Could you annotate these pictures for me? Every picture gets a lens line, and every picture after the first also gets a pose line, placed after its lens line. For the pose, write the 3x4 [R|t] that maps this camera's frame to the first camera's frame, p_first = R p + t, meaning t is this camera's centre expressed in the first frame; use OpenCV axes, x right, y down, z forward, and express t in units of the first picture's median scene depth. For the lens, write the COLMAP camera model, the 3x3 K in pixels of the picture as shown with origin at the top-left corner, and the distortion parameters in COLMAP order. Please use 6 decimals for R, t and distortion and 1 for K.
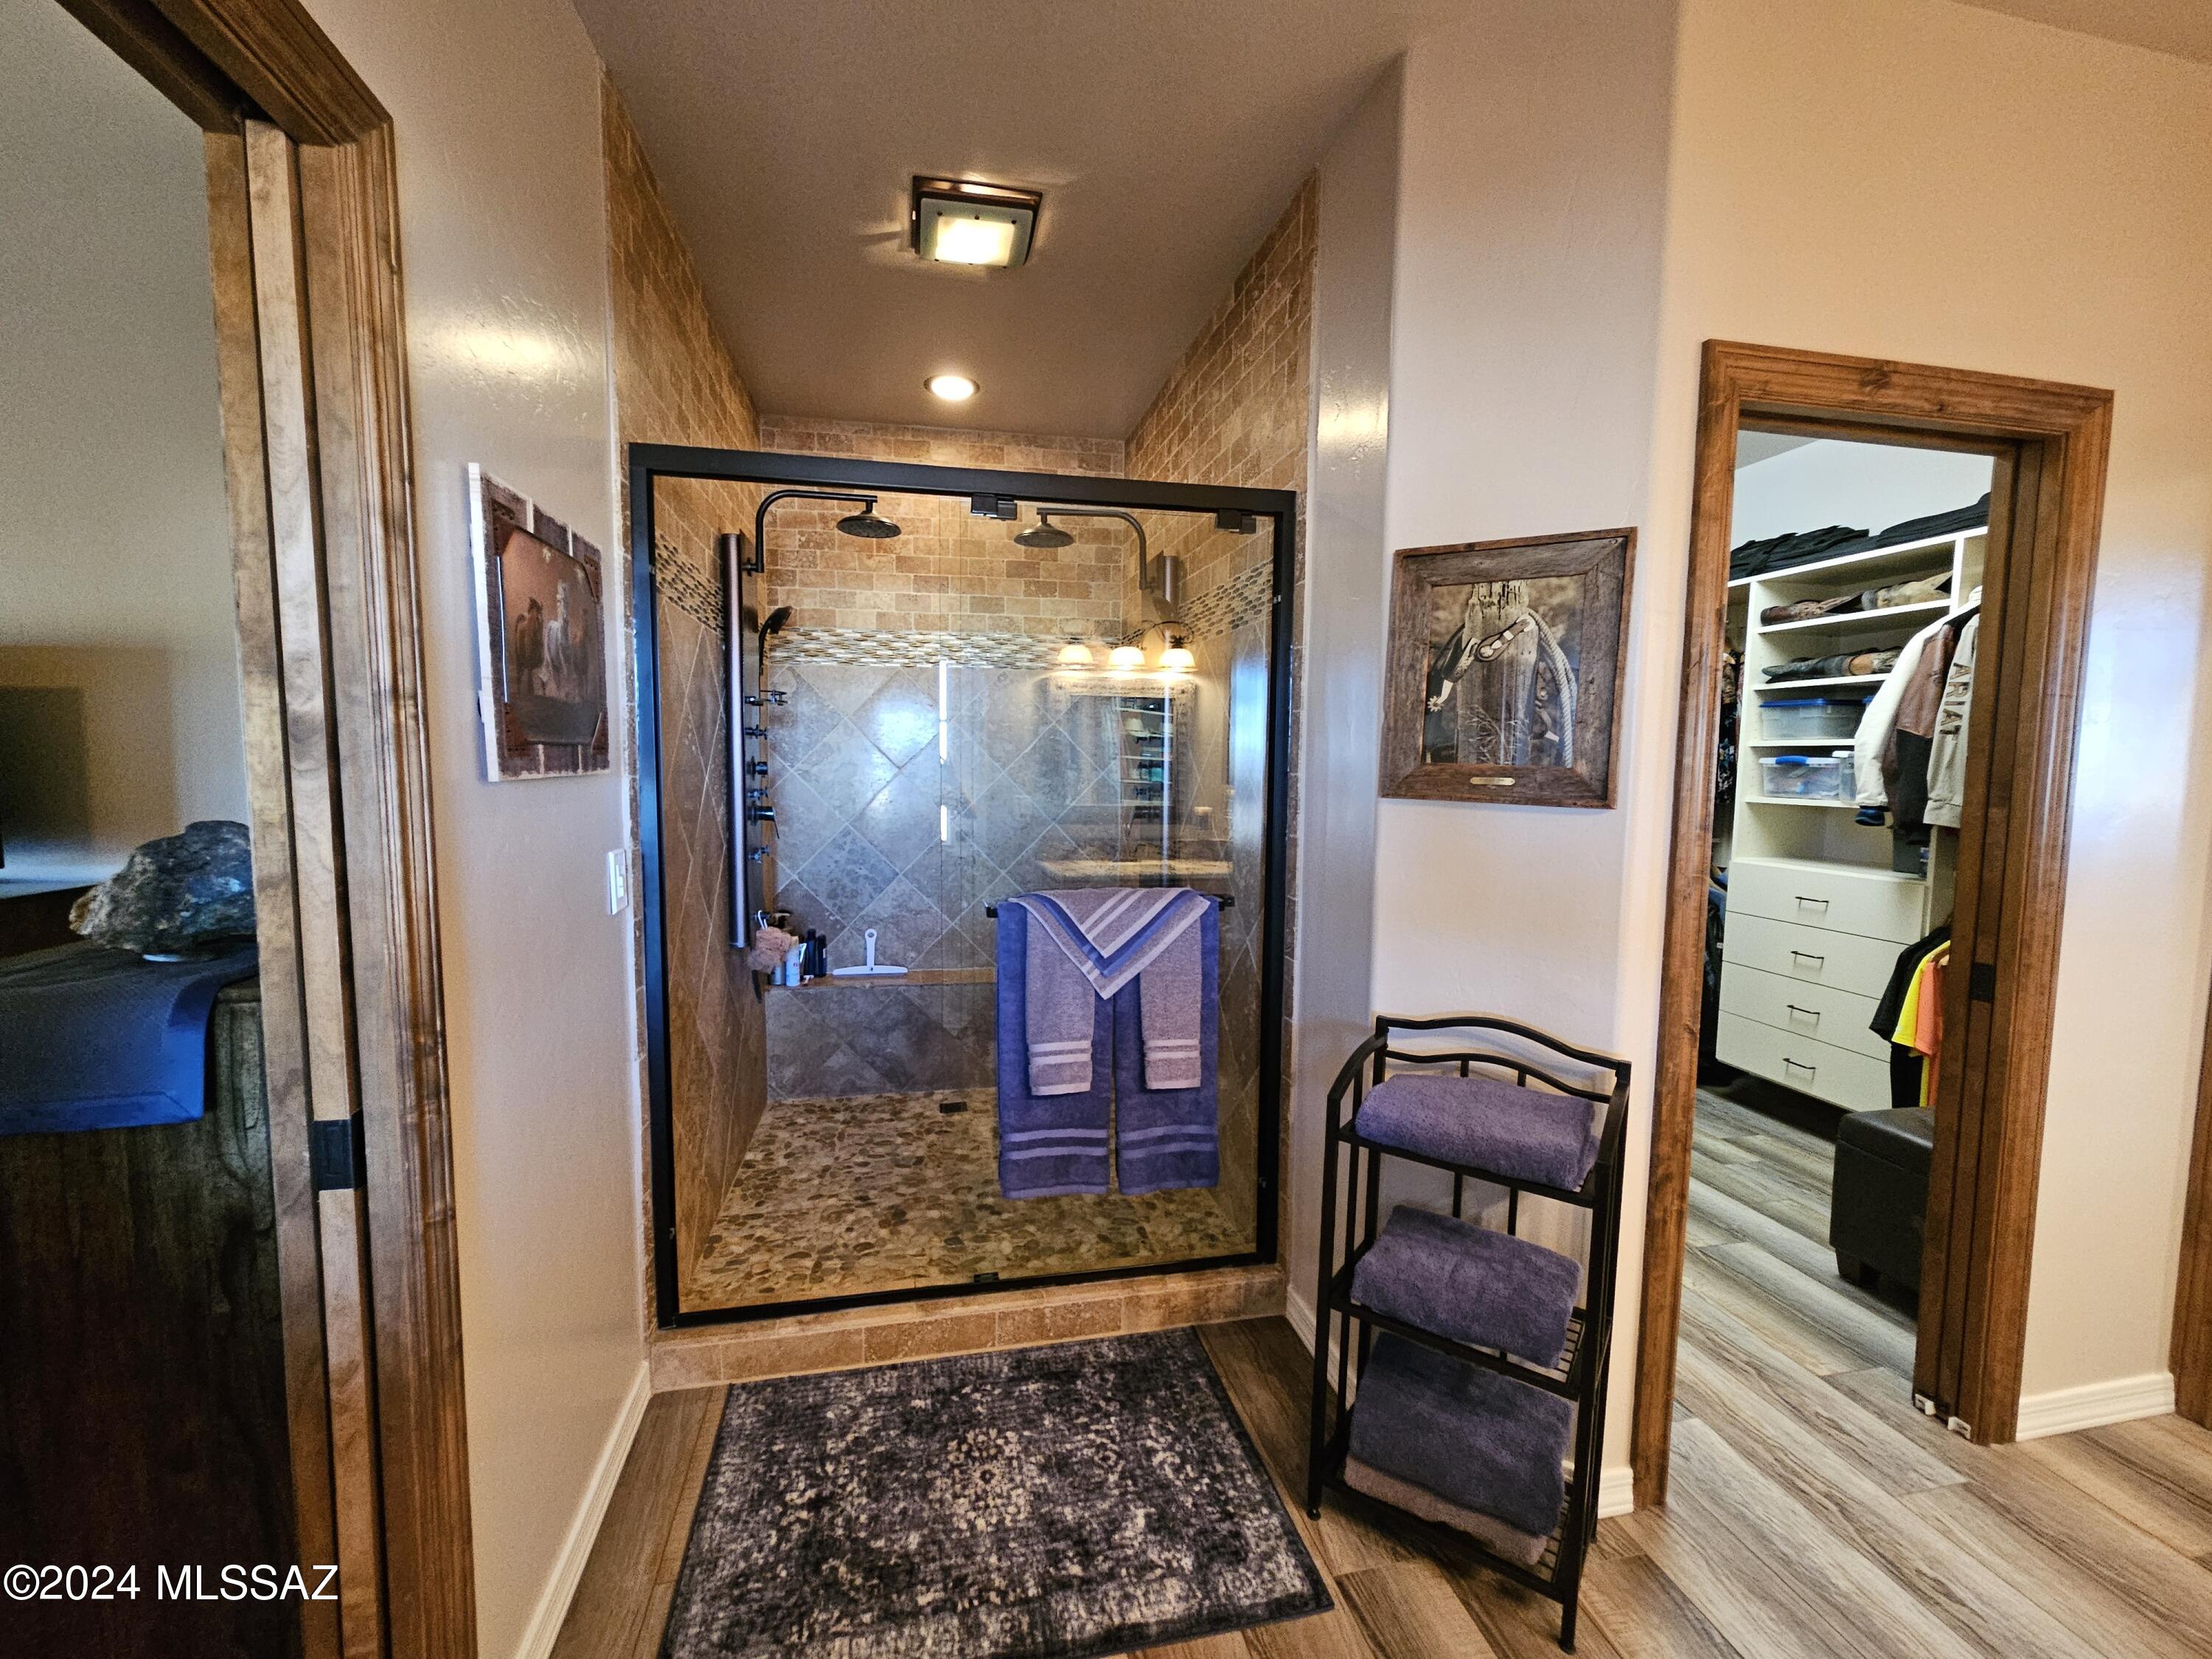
lens RADIAL K [[914.3, 0, 1098.6], [0, 914.3, 838.2], [0, 0, 1]] dist [0.000188, 0.000046]
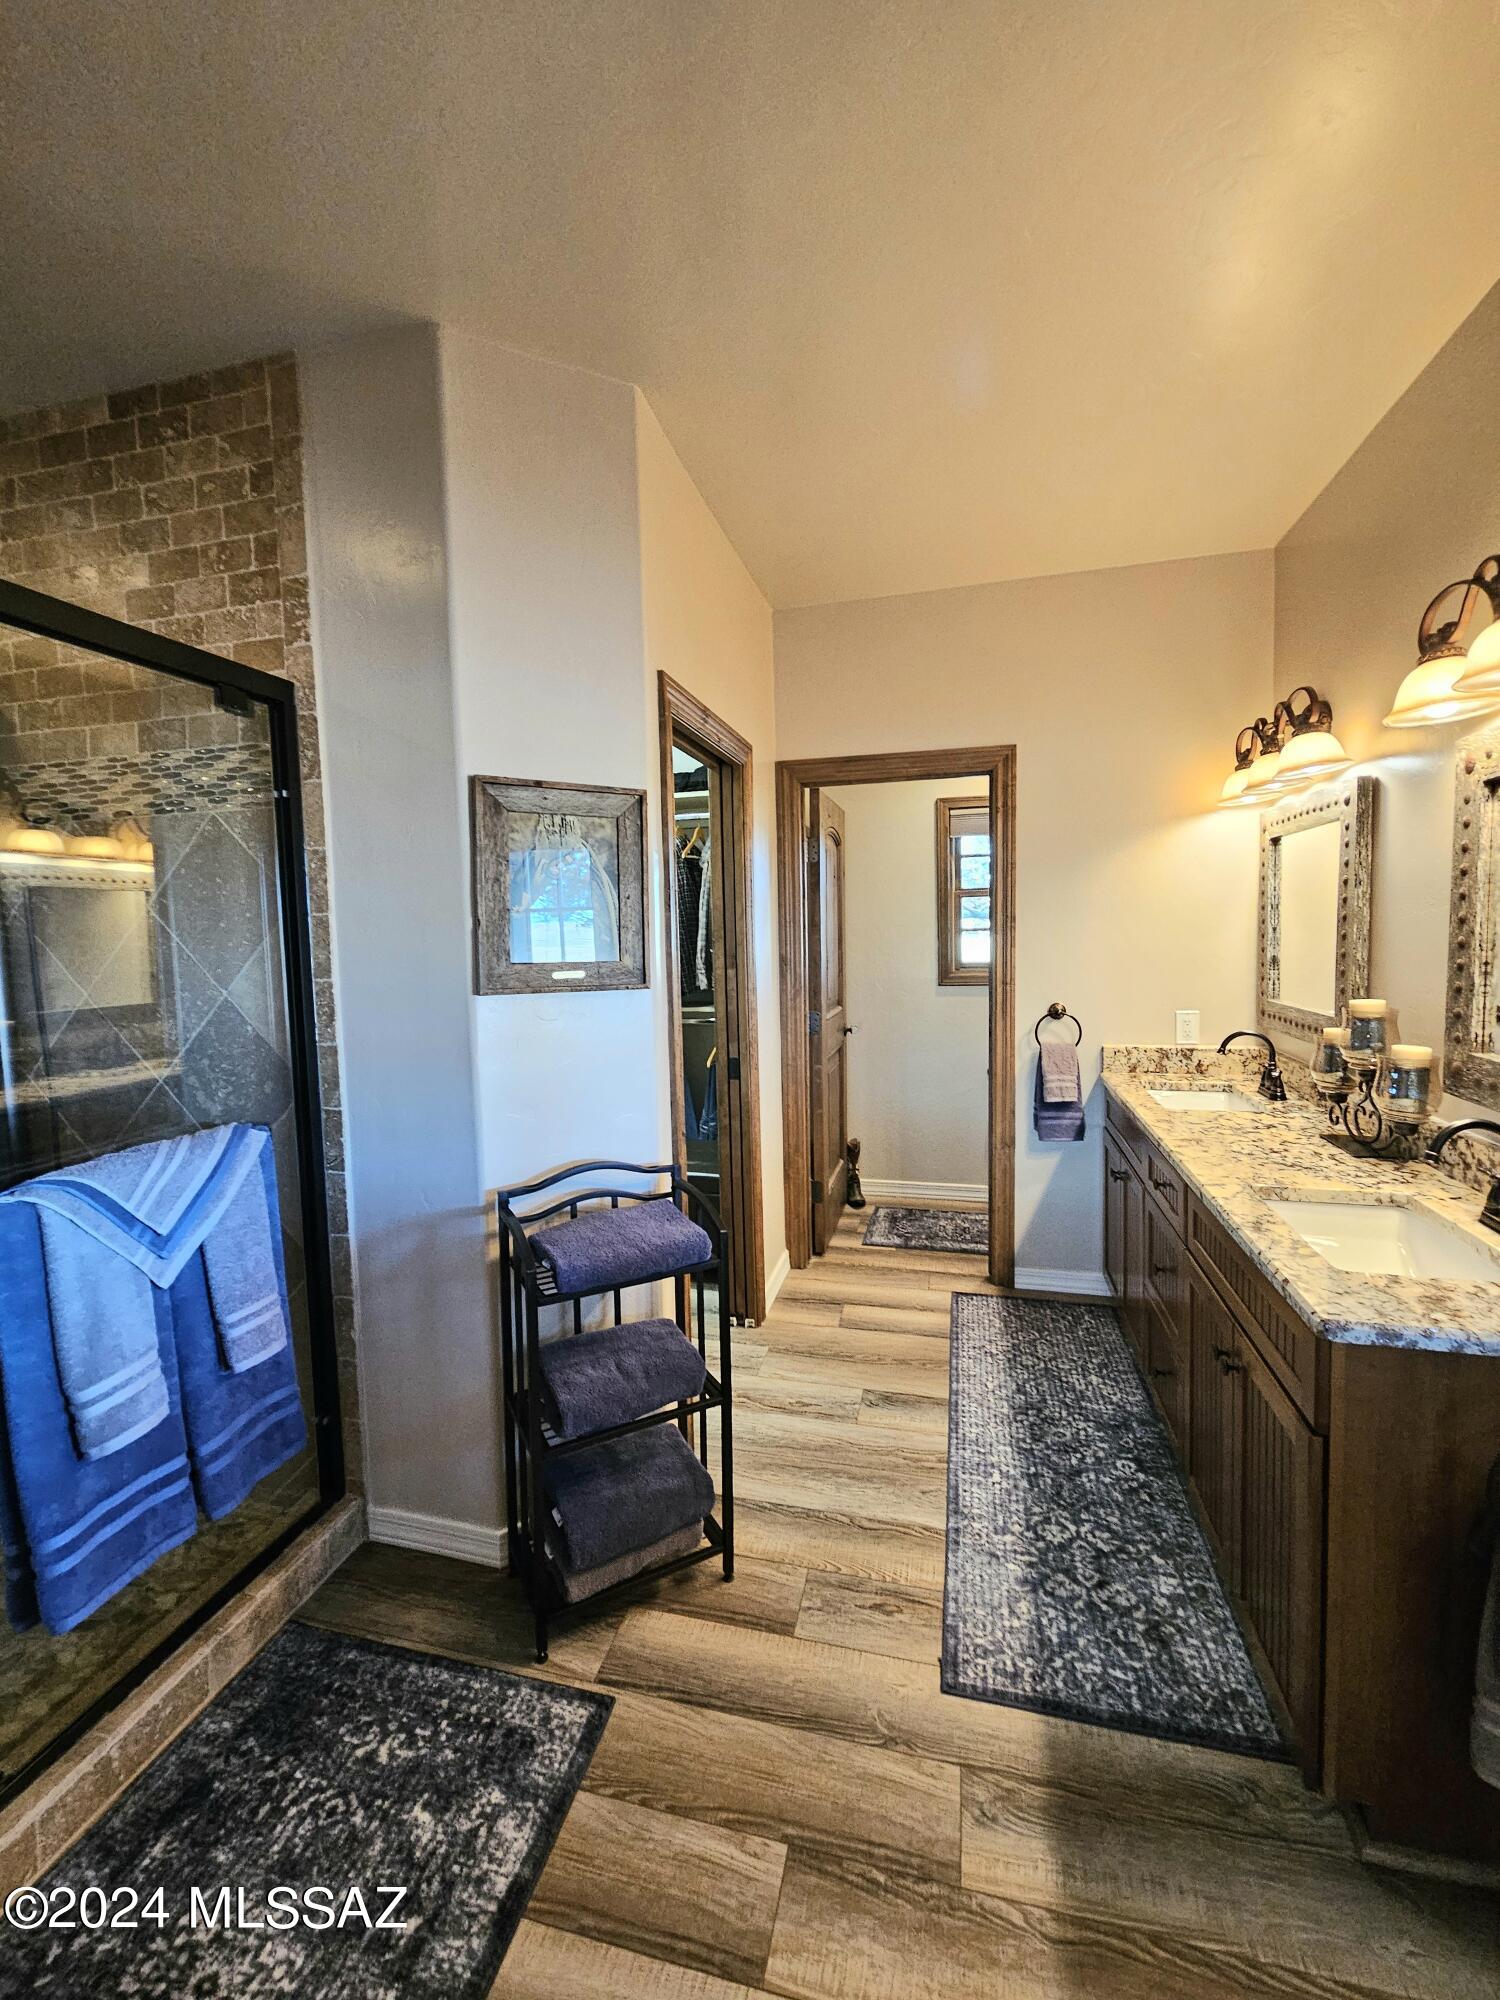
lens RADIAL K [[826.7, 0, 747.5], [0, 826.7, 985.4], [0, 0, 1]] dist [0.000188, 0.000046]
pose [[0.445024, -0.084647, 0.891509, -0.427130], [0.106754, 0.993438, 0.041035, -0.062982], [-0.889133, 0.076911, 0.451141, 0.257117]]
